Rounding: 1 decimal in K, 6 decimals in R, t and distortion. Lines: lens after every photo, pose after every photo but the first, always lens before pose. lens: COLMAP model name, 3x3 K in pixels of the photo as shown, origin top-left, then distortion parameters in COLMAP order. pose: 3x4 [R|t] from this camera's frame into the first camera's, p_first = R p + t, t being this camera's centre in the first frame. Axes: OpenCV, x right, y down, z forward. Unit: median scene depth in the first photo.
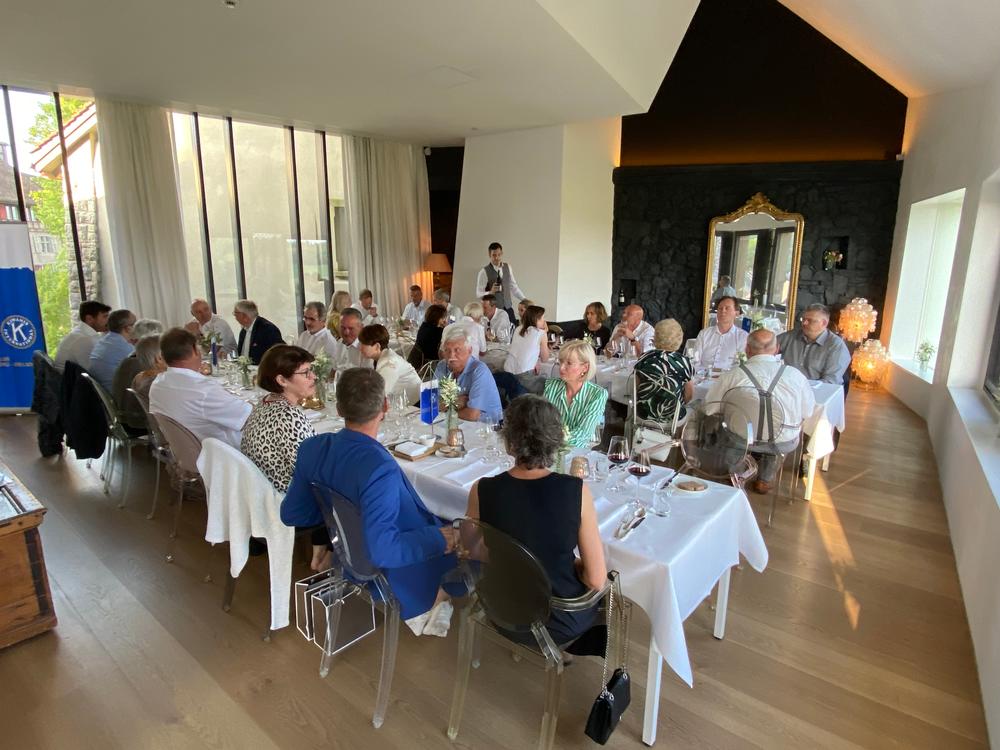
lens RADIAL K [[524.3, 0, 497.4], [0, 524.3, 381.5], [0, 0, 1]] dist [0.003334, -0.025724]
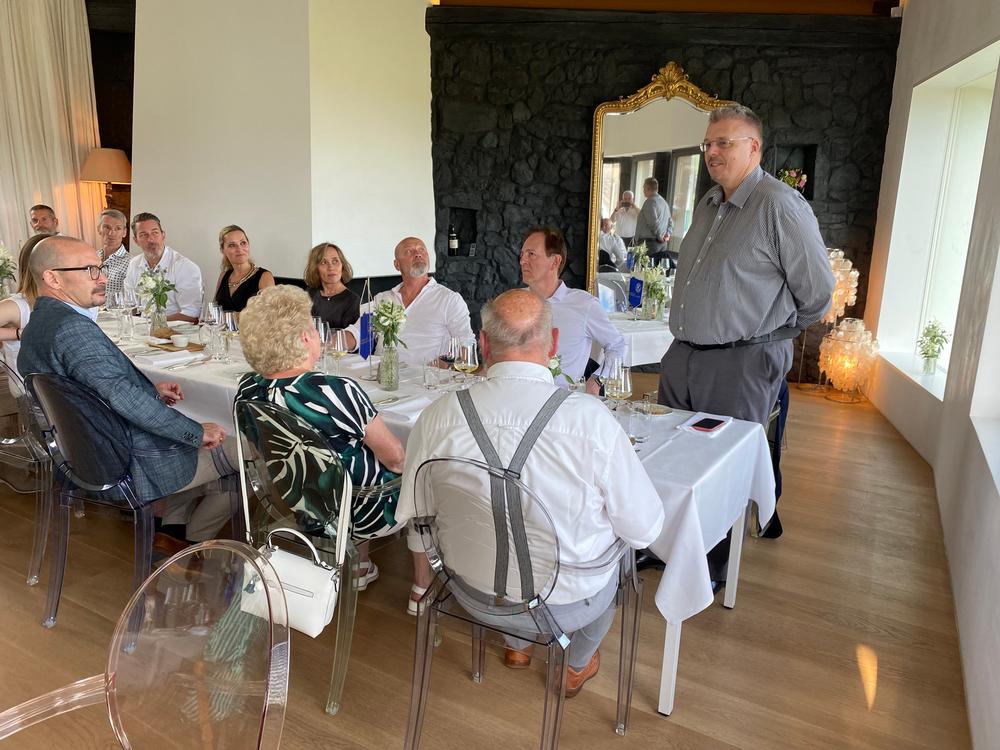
lens RADIAL K [[754.1, 0, 500.0], [0, 754.1, 375.0], [0, 0, 1]] dist [-0.014874, -0.004780]
pose [[0.986981, -0.001925, 0.160827, 0.178843], [0.001432, 0.999994, 0.003181, -0.018867], [-0.160832, -0.002910, 0.986978, 0.211598]]
